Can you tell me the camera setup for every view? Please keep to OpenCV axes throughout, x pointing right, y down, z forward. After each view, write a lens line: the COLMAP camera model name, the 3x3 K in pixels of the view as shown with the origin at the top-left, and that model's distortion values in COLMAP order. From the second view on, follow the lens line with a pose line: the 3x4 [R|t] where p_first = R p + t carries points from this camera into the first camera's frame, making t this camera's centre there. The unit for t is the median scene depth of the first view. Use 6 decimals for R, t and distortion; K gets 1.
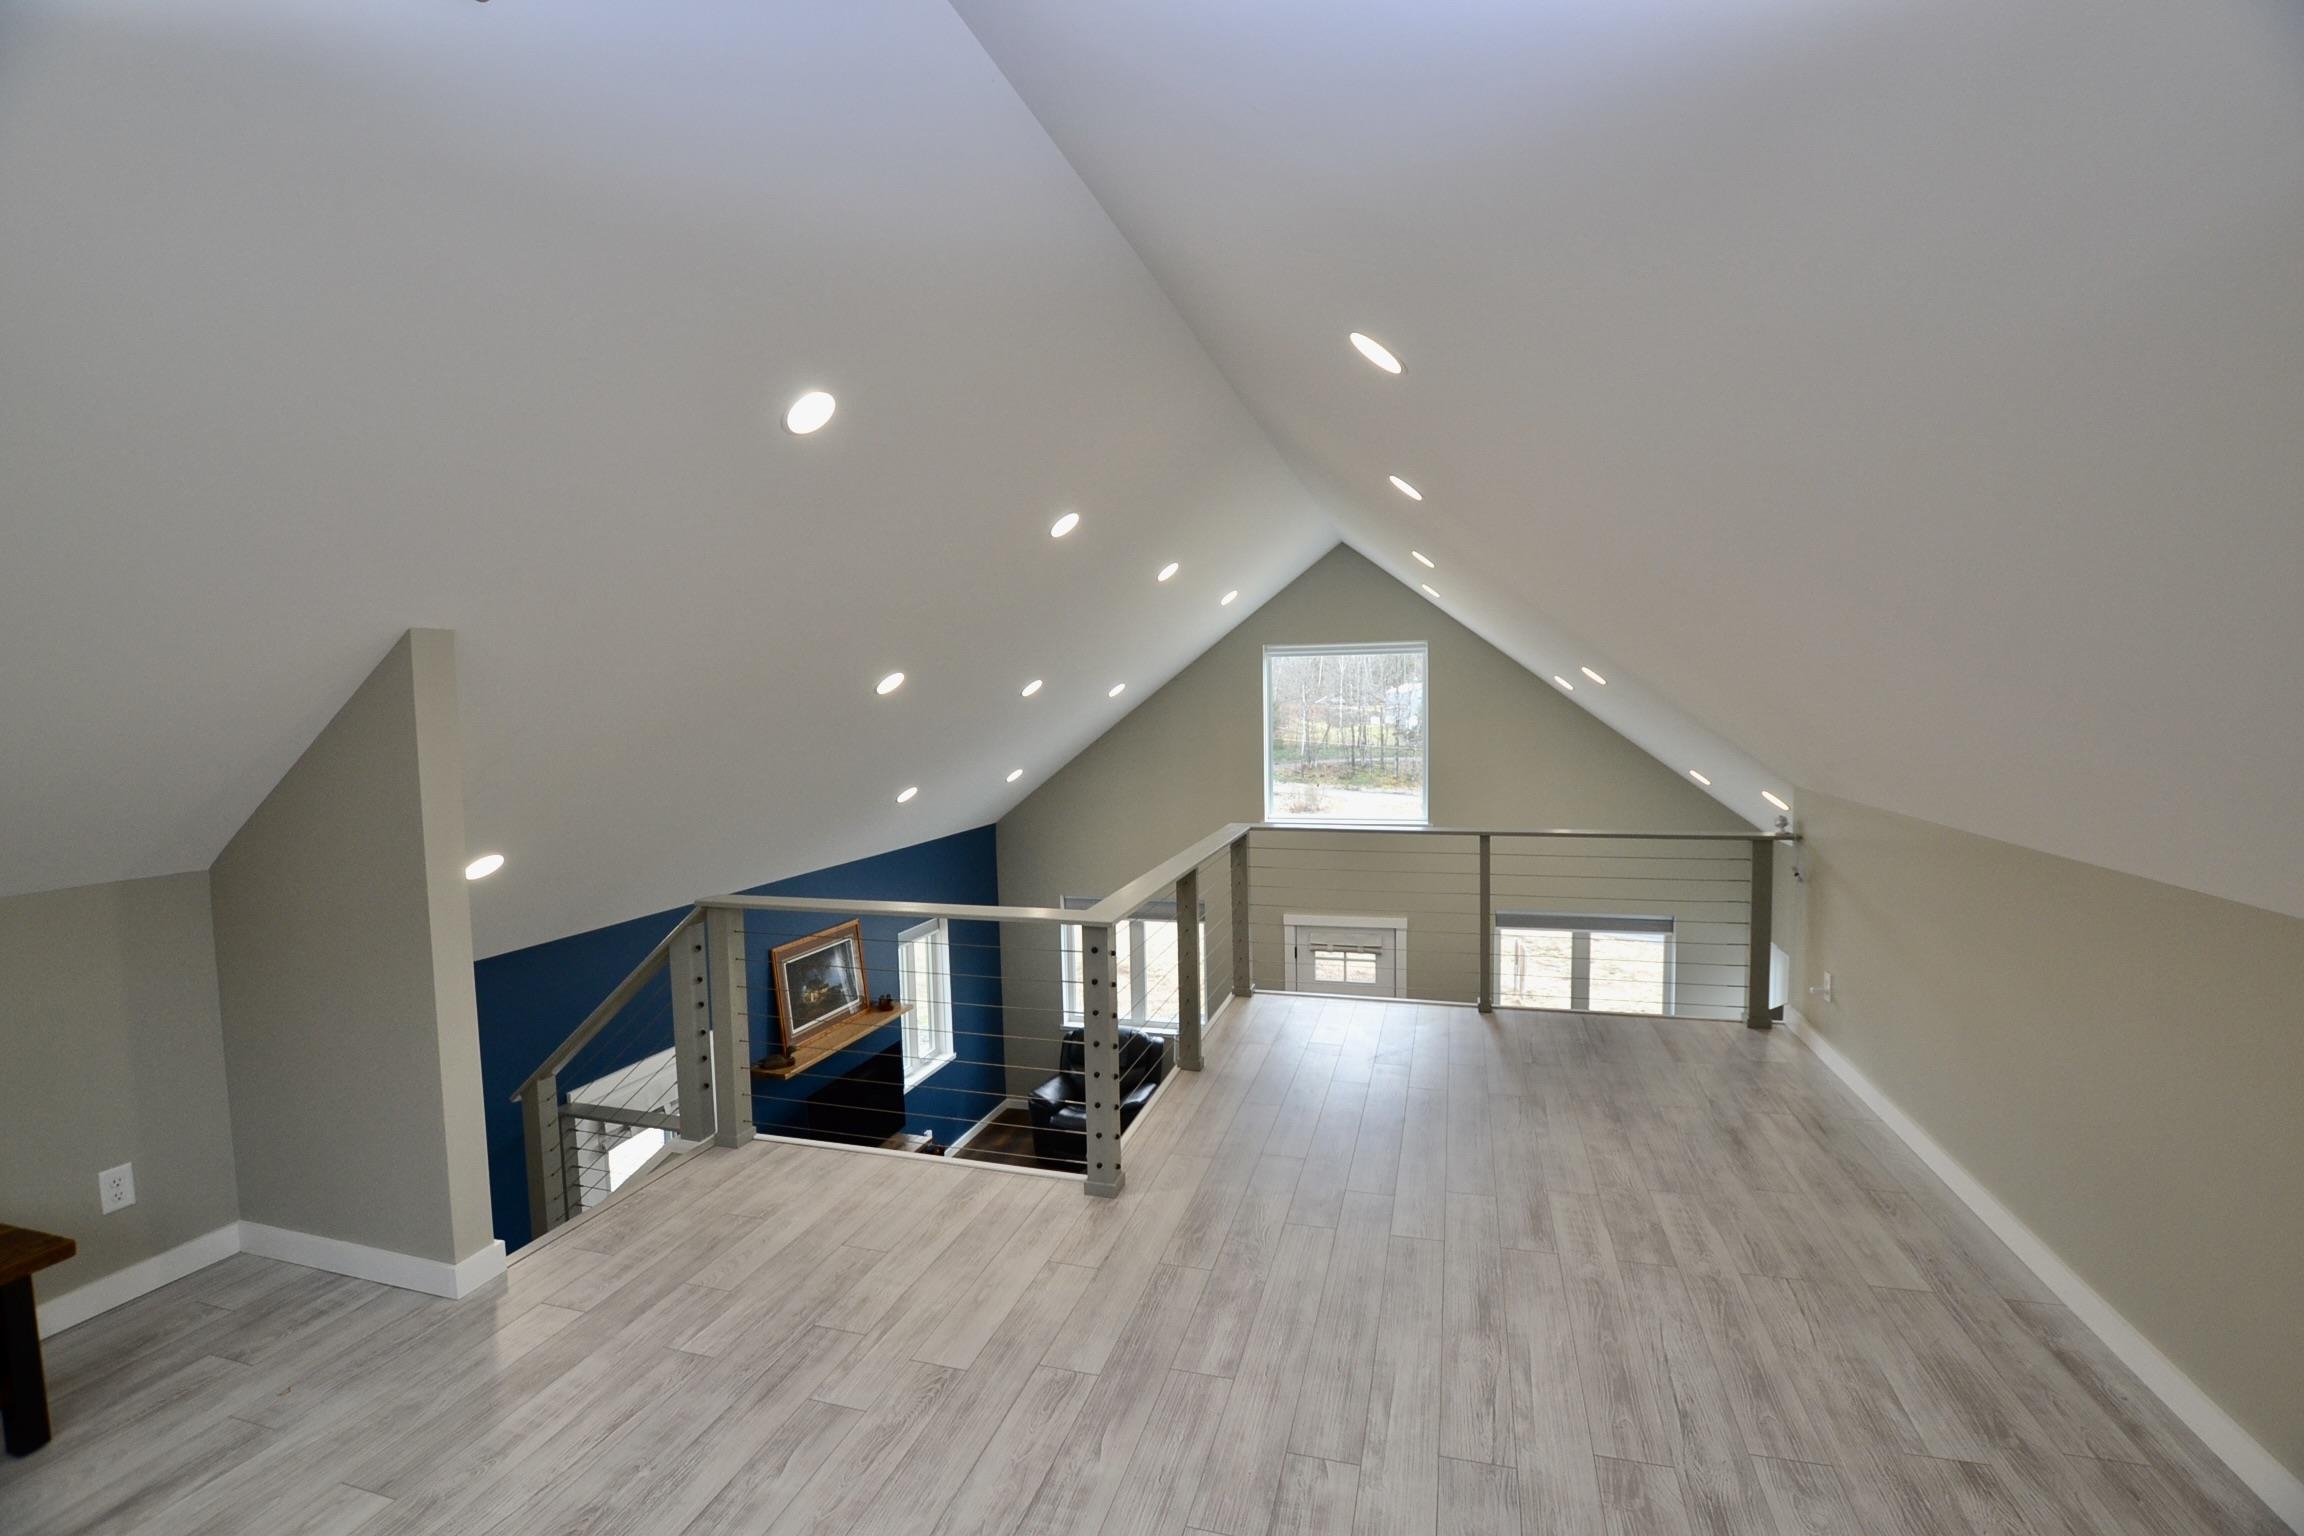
lens RADIAL K [[1026.1, 0, 1152.5], [0, 1026.1, 779.0], [0, 0, 1]] dist [-0.036084, 0.004461]
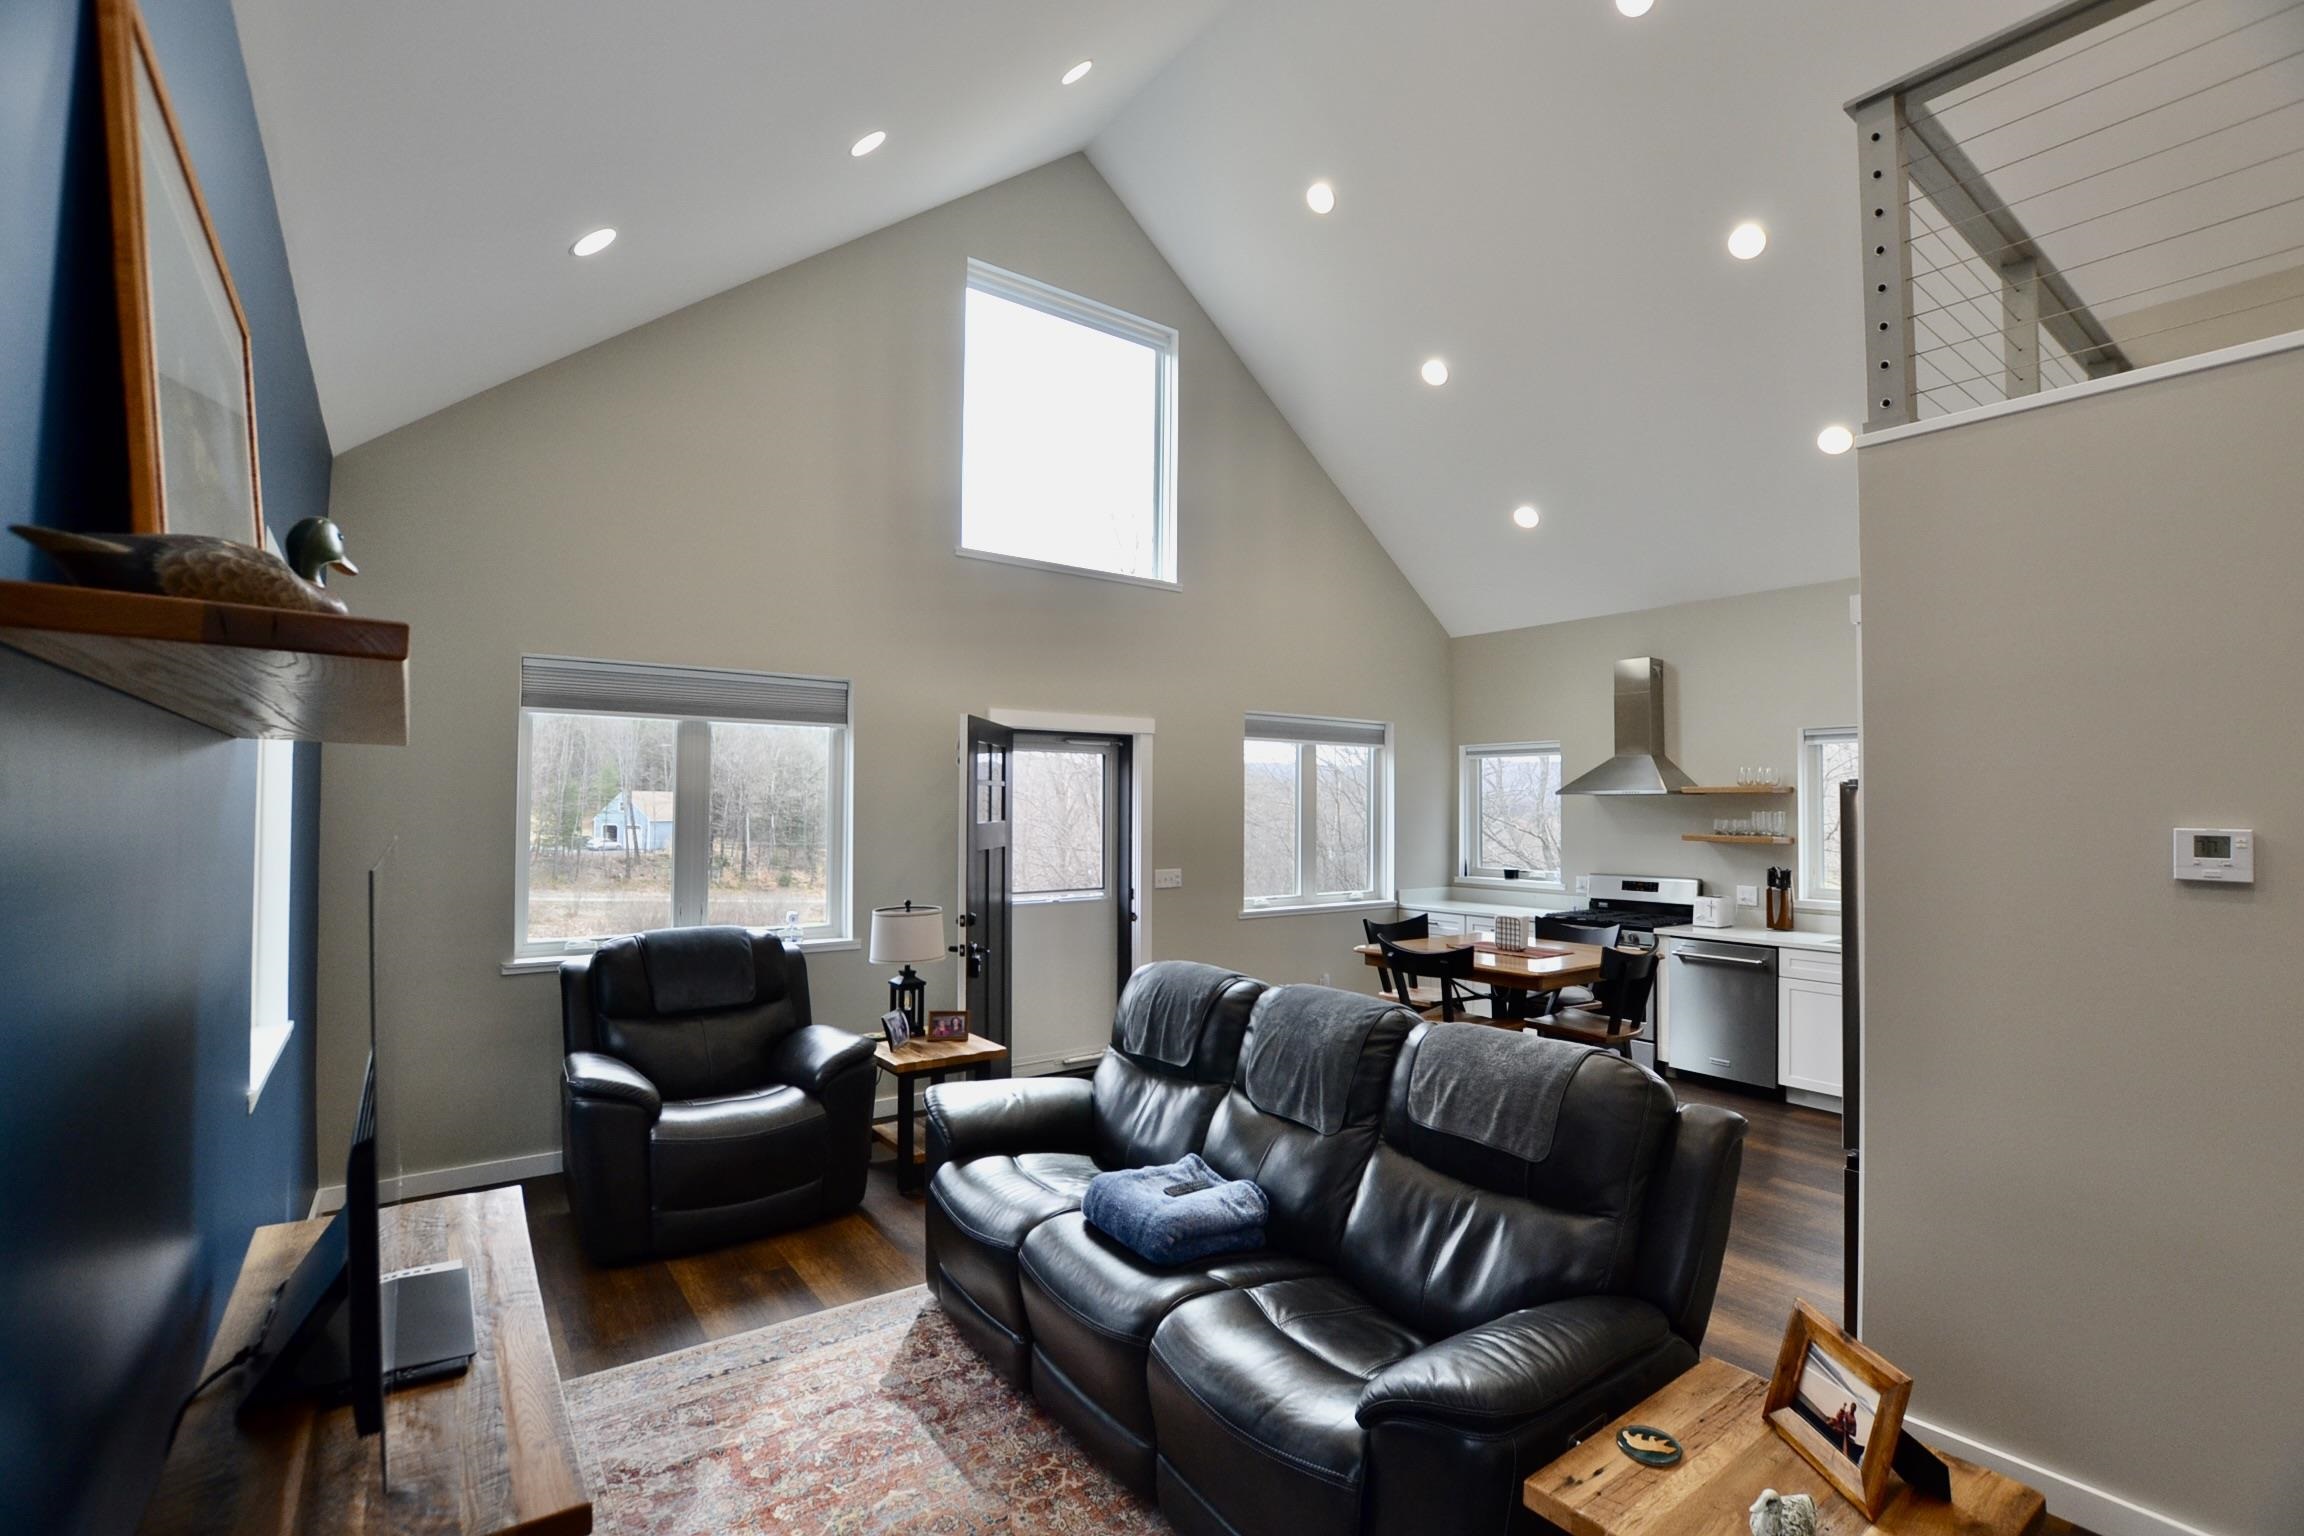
lens RADIAL K [[1026.1, 0, 1152.5], [0, 1026.1, 779.0], [0, 0, 1]] dist [-0.036084, 0.004461]
pose [[0.606769, 0.044294, 0.793643, -0.817498], [0.038683, 0.995618, -0.085141, 0.658740], [-0.793936, 0.082362, 0.602397, 1.668503]]
